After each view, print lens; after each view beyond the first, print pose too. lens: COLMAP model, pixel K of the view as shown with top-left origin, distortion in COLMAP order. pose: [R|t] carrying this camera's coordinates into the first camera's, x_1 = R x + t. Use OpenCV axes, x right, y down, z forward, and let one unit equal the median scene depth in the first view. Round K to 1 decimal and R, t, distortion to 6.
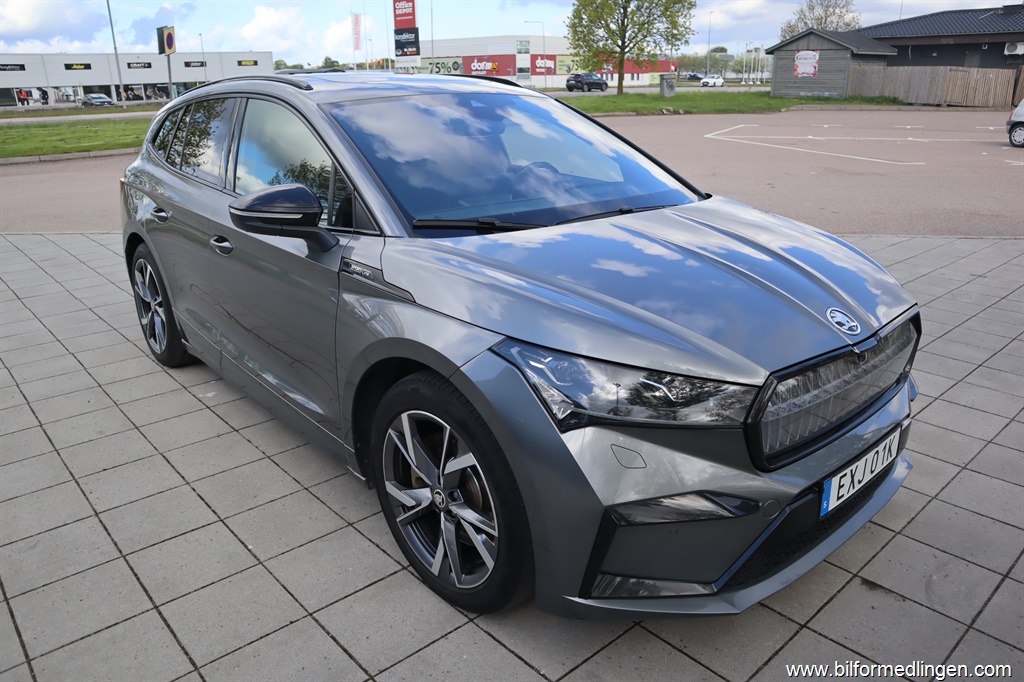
lens RADIAL K [[743.5, 0, 512.0], [0, 743.5, 341.0], [0, 0, 1]] dist [-0.112749, 0.079403]
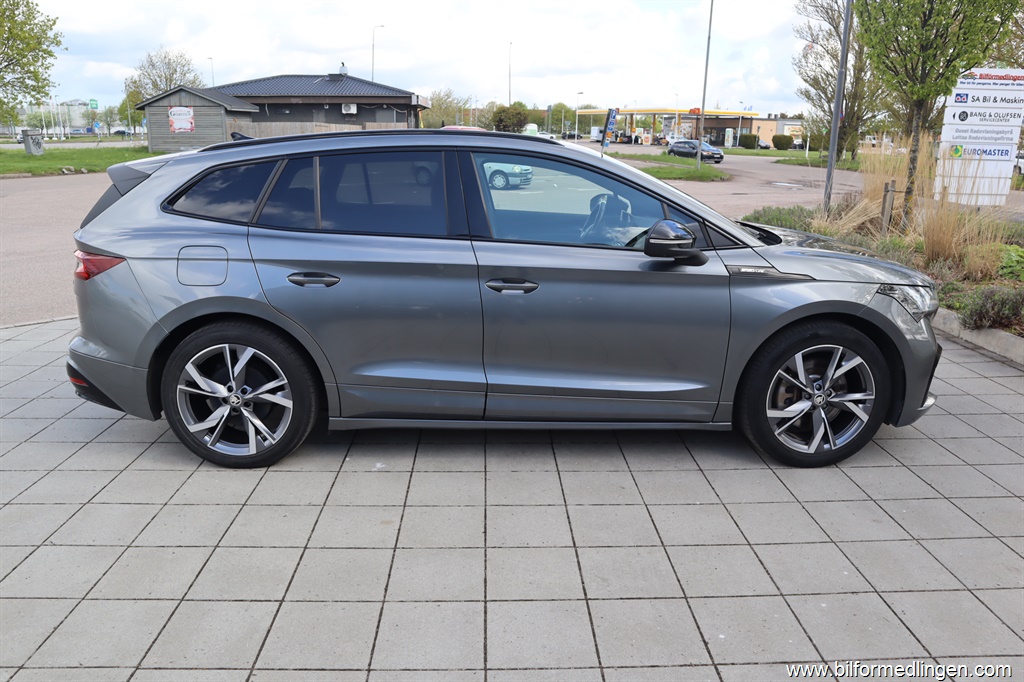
lens RADIAL K [[743.5, 0, 512.0], [0, 743.5, 341.0], [0, 0, 1]] dist [-0.112749, 0.079403]
pose [[0.646358, -0.186436, 0.739908, -0.107694], [0.236935, 0.970796, 0.037636, -0.008409], [-0.725316, 0.150983, 0.671655, 0.024762]]
